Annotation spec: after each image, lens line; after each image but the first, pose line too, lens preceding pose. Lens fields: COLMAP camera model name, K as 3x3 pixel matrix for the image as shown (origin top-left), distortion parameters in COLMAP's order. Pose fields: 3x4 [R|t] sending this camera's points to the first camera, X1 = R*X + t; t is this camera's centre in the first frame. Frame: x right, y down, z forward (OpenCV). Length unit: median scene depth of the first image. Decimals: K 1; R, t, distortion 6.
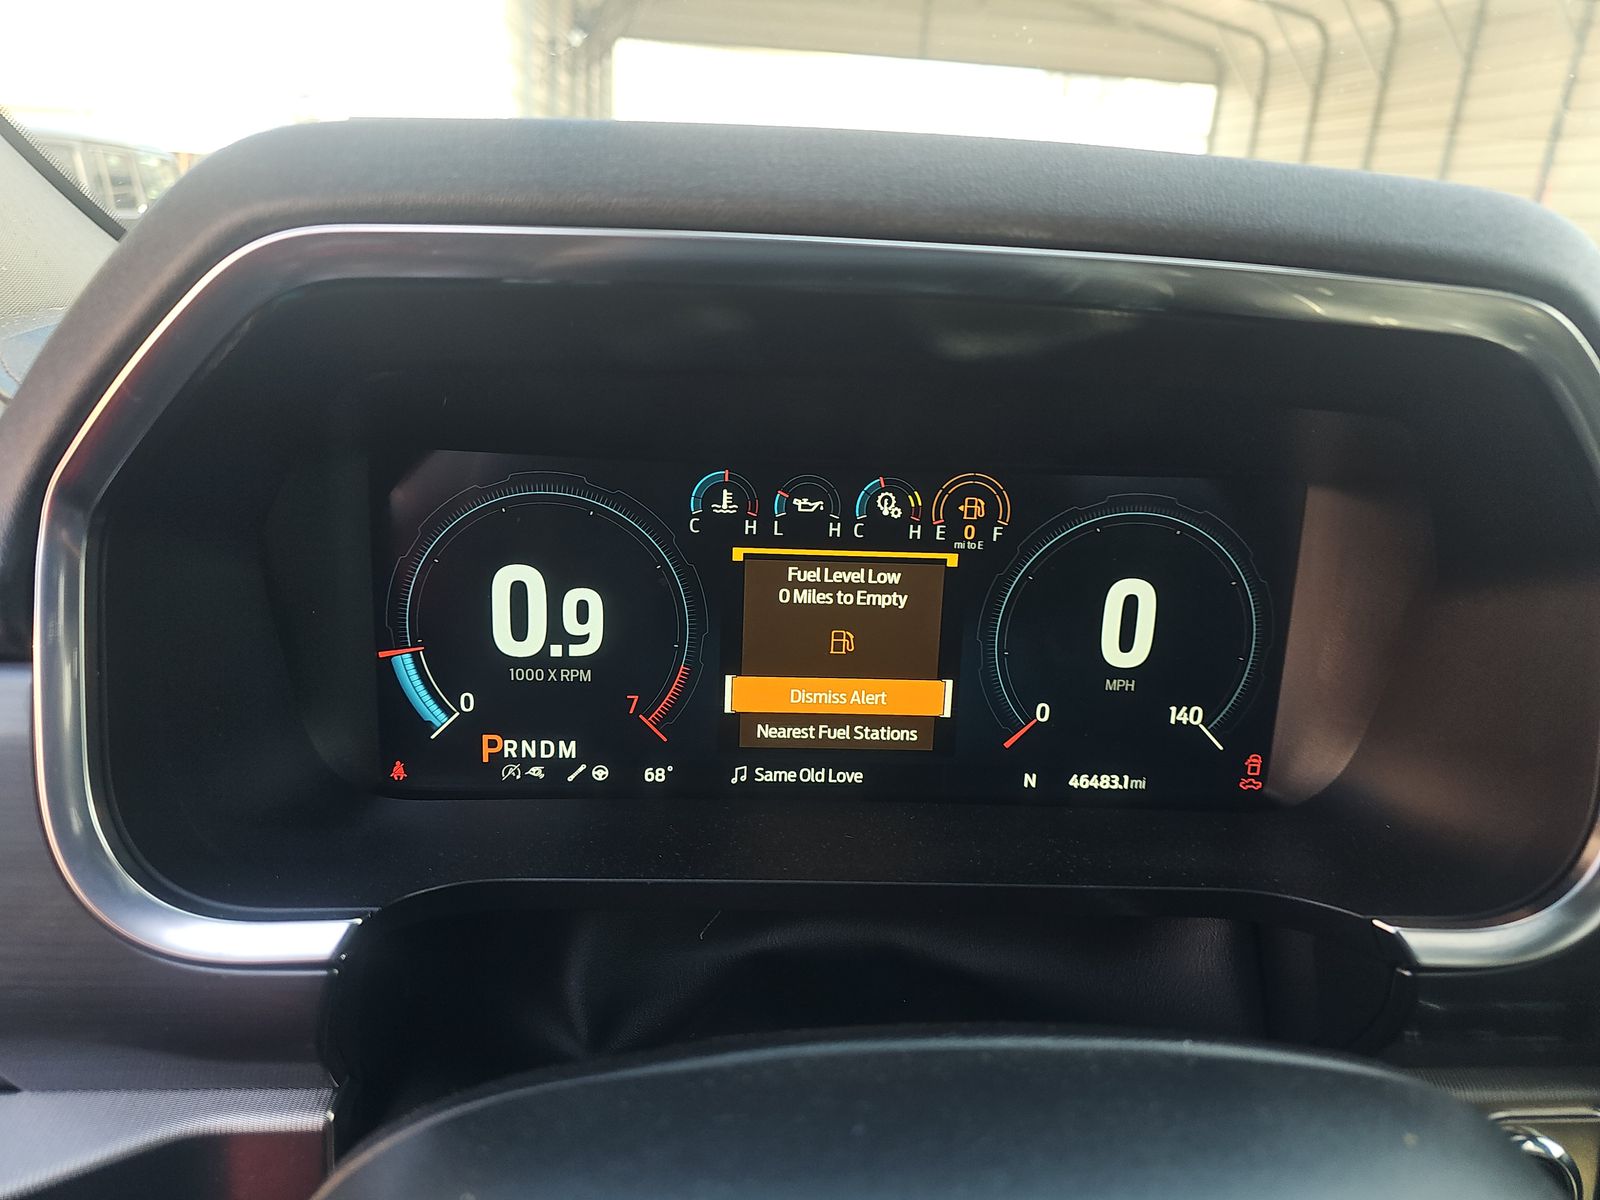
lens RADIAL K [[1084.1, 0, 800.0], [0, 1084.1, 600.0], [0, 0, 1]] dist [0.042849, -0.056734]
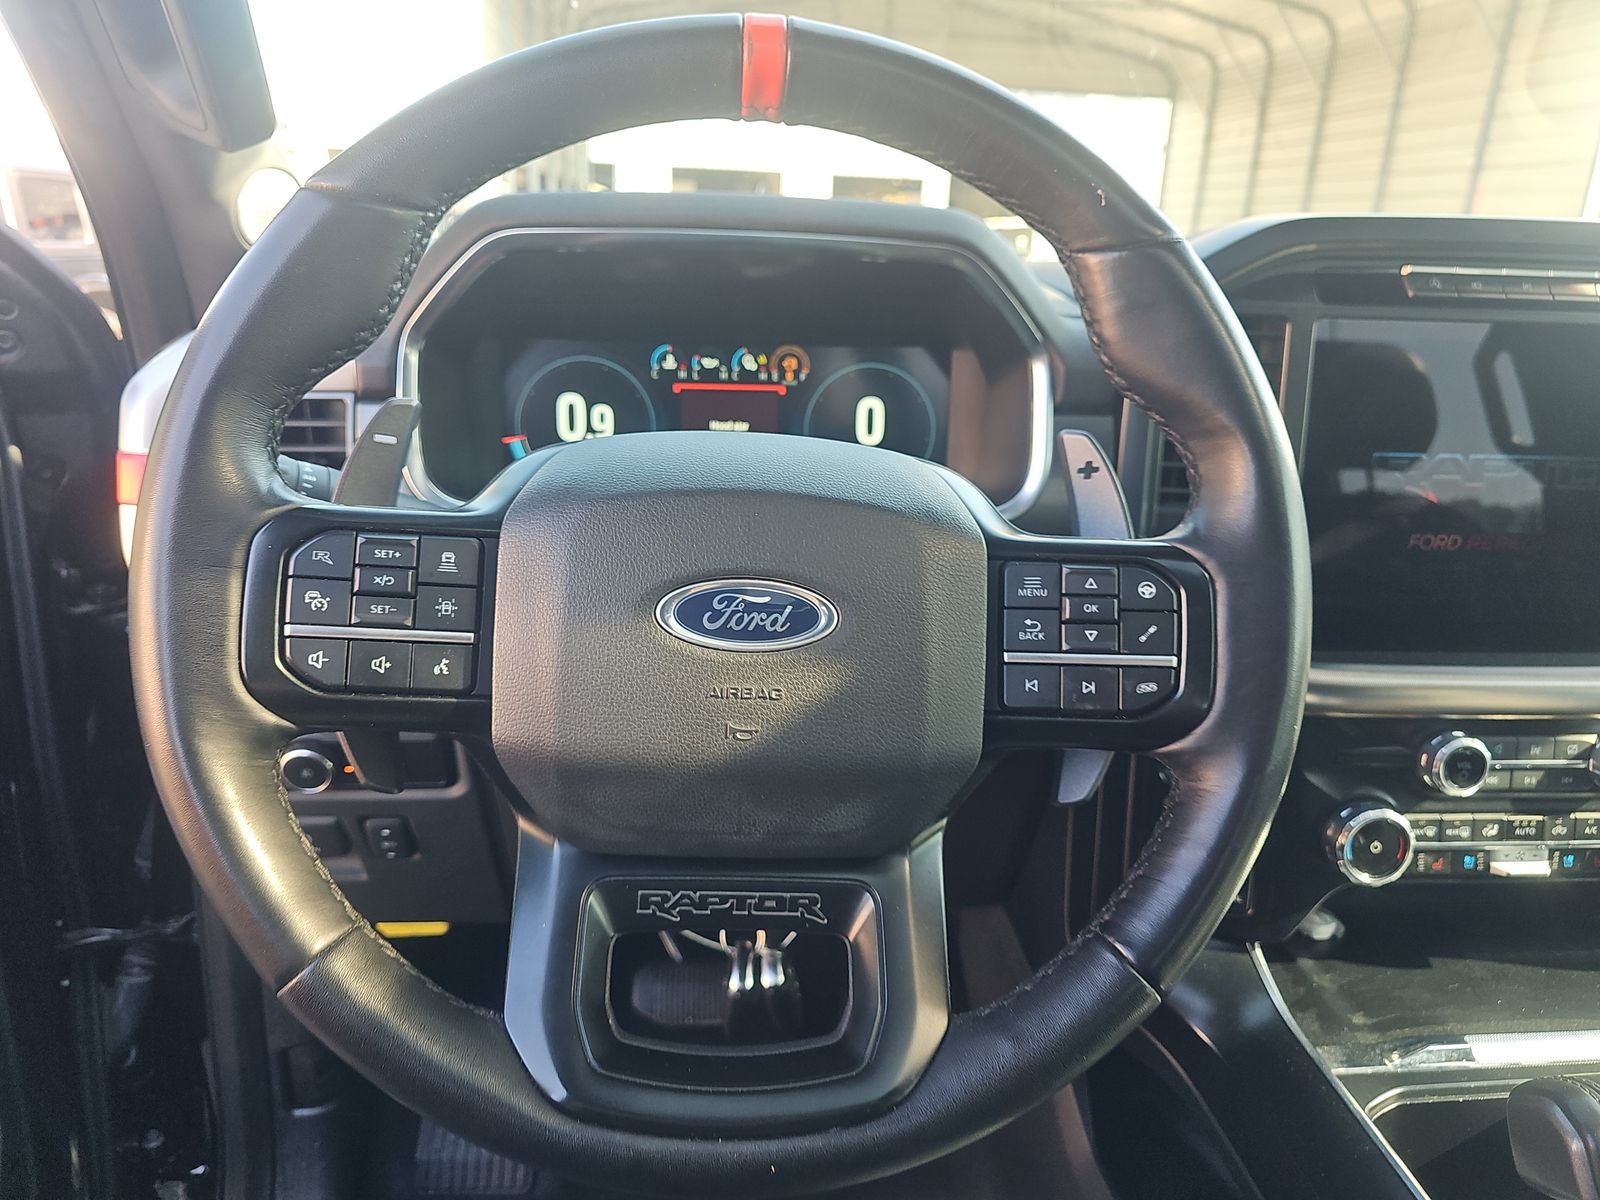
lens RADIAL K [[1084.1, 0, 800.0], [0, 1084.1, 600.0], [0, 0, 1]] dist [0.042849, -0.056734]
pose [[0.999721, -0.021781, 0.009179, 0.147728], [0.021889, 0.999690, -0.011831, 0.386861], [-0.008919, 0.012029, 0.999888, -1.052985]]
